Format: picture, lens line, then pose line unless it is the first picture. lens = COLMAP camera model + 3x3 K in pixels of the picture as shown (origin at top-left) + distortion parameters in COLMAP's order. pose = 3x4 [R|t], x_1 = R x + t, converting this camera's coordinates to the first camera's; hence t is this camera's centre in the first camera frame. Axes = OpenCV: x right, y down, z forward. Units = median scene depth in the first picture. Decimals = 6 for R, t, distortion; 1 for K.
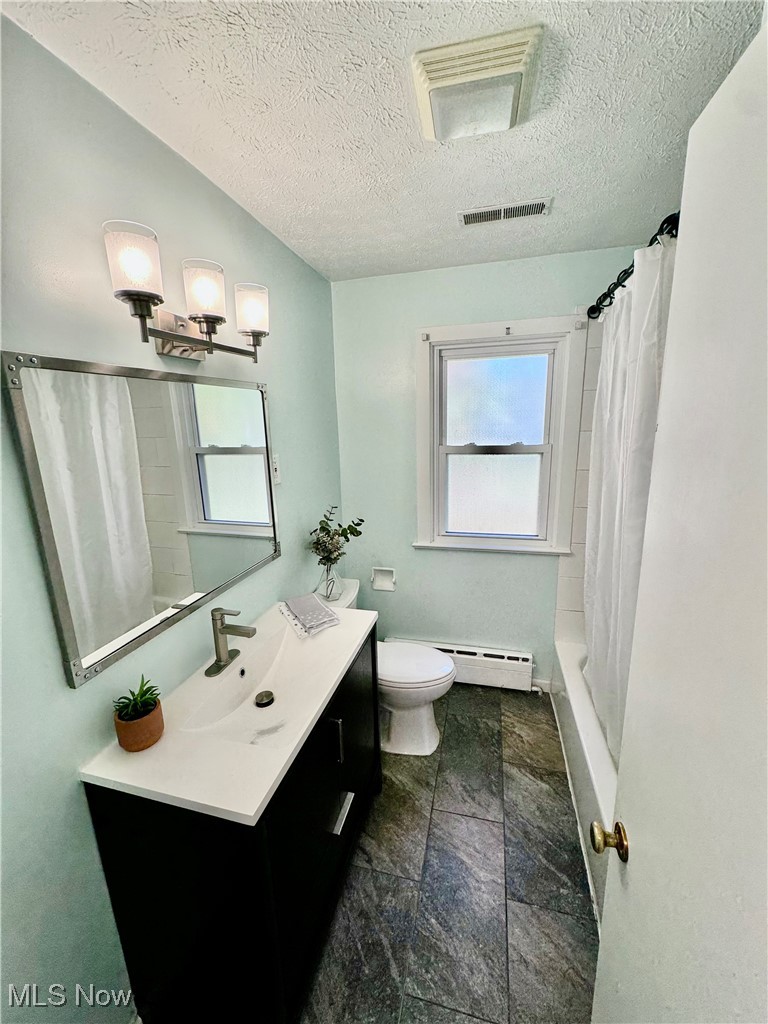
lens RADIAL K [[409.5, 0, 384.0], [0, 409.5, 512.0], [0, 0, 1]] dist [-0.001950, -0.000105]
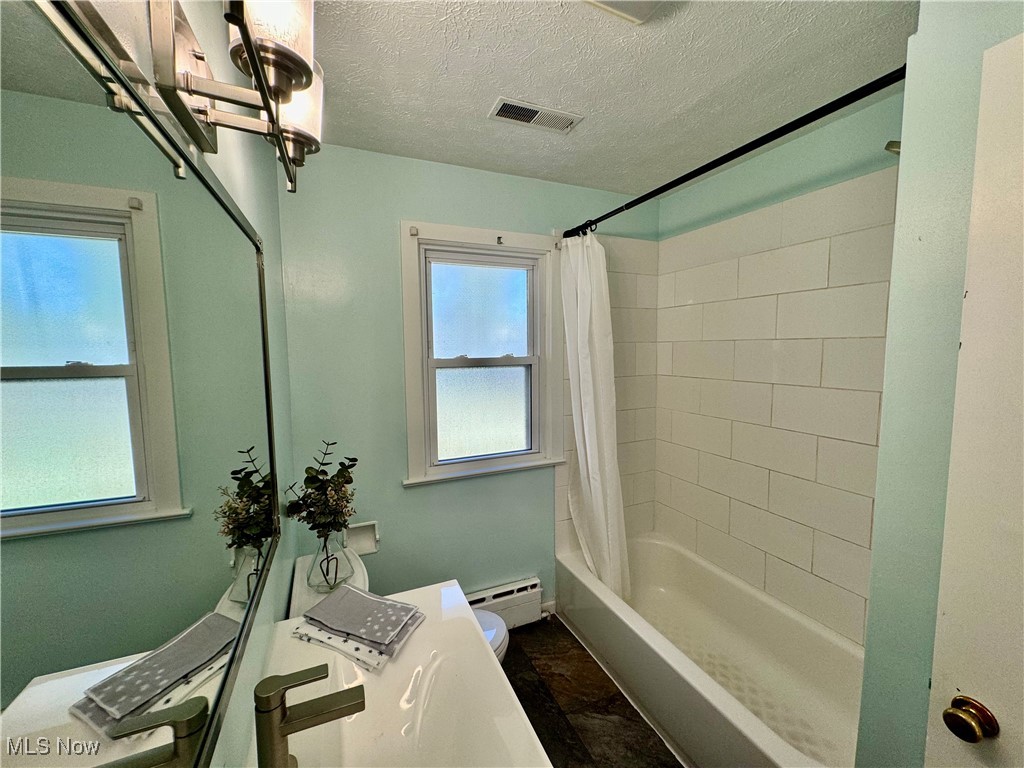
lens RADIAL K [[409.5, 0, 512.0], [0, 409.5, 384.0], [0, 0, 1]] dist [-0.001950, -0.000105]
pose [[0.785437, -0.037393, 0.617811, -0.261328], [0.126279, 0.986859, -0.100811, -0.002793], [-0.605923, 0.157197, 0.779837, 0.250167]]
